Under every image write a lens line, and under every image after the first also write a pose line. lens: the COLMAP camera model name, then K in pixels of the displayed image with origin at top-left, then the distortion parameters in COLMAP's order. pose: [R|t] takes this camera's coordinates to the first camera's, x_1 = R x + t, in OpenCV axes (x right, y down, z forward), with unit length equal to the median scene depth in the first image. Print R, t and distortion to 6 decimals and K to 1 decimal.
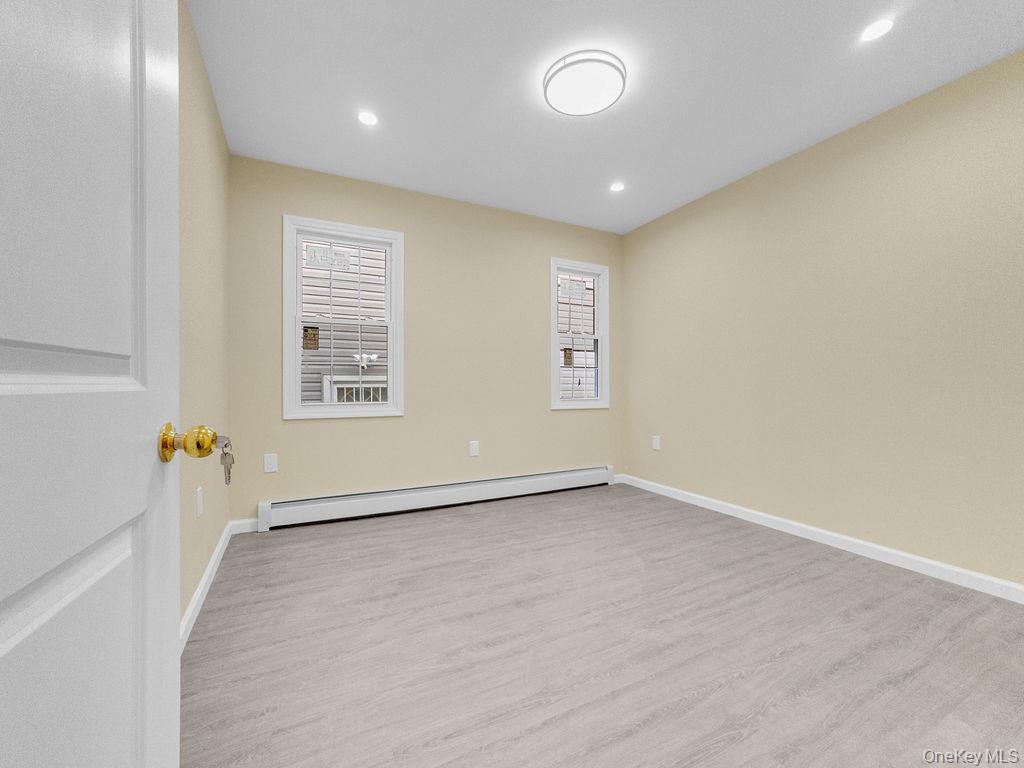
lens RADIAL K [[420.2, 0, 508.7], [0, 420.2, 379.2], [0, 0, 1]] dist [-0.015543, 0.000593]
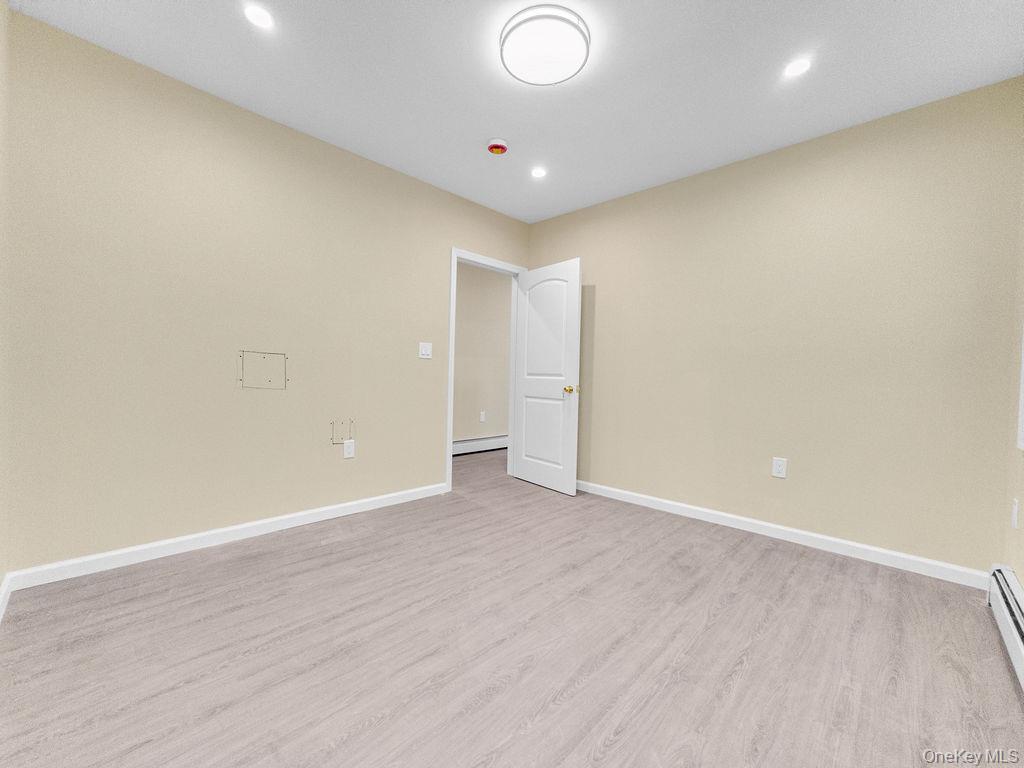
lens RADIAL K [[420.2, 0, 508.7], [0, 420.2, 379.2], [0, 0, 1]] dist [-0.015543, 0.000593]
pose [[-0.950495, -0.024587, -0.309765, 0.526330], [-0.024843, 0.999687, -0.003119, 0.018438], [0.309745, 0.004730, -0.950808, 1.879872]]
